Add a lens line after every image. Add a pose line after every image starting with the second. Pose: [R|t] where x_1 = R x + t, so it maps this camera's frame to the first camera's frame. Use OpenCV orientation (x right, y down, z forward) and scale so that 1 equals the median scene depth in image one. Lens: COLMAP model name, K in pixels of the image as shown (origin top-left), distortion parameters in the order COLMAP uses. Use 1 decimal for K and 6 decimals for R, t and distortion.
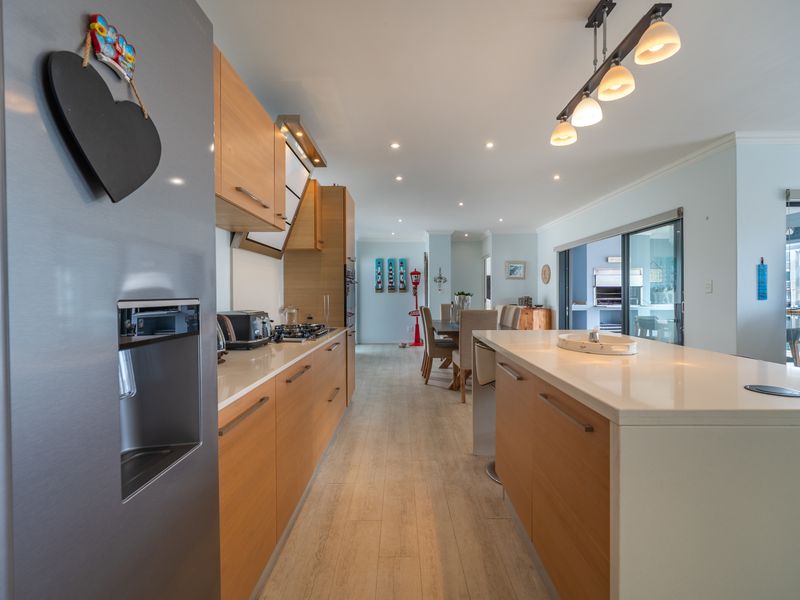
lens RADIAL K [[352.4, 0, 401.7], [0, 352.4, 299.0], [0, 0, 1]] dist [-0.009913, 0.000036]
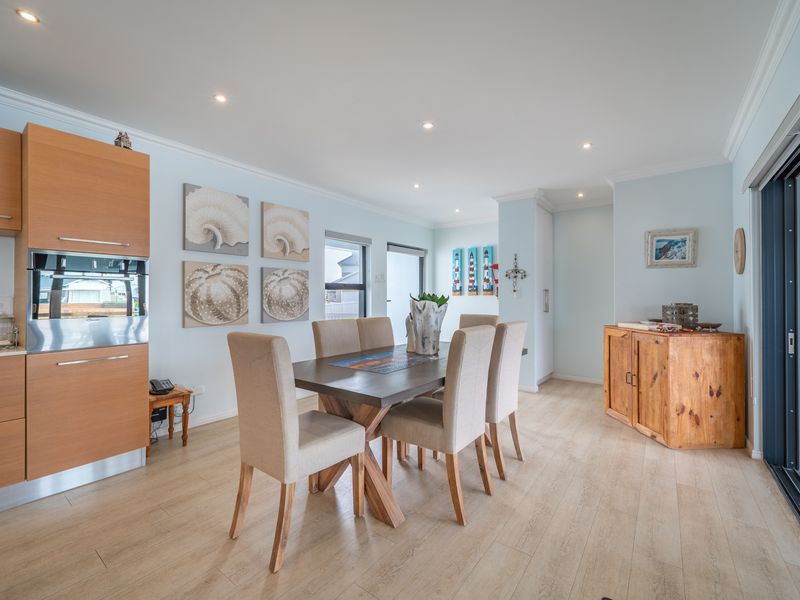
lens RADIAL K [[352.4, 0, 394.7], [0, 352.4, 299.9], [0, 0, 1]] dist [-0.009913, 0.000036]
pose [[0.787723, 0.003931, -0.616017, 0.283451], [-0.006792, 0.999974, -0.002304, -0.006346], [0.615993, 0.005999, 0.787729, 0.346330]]
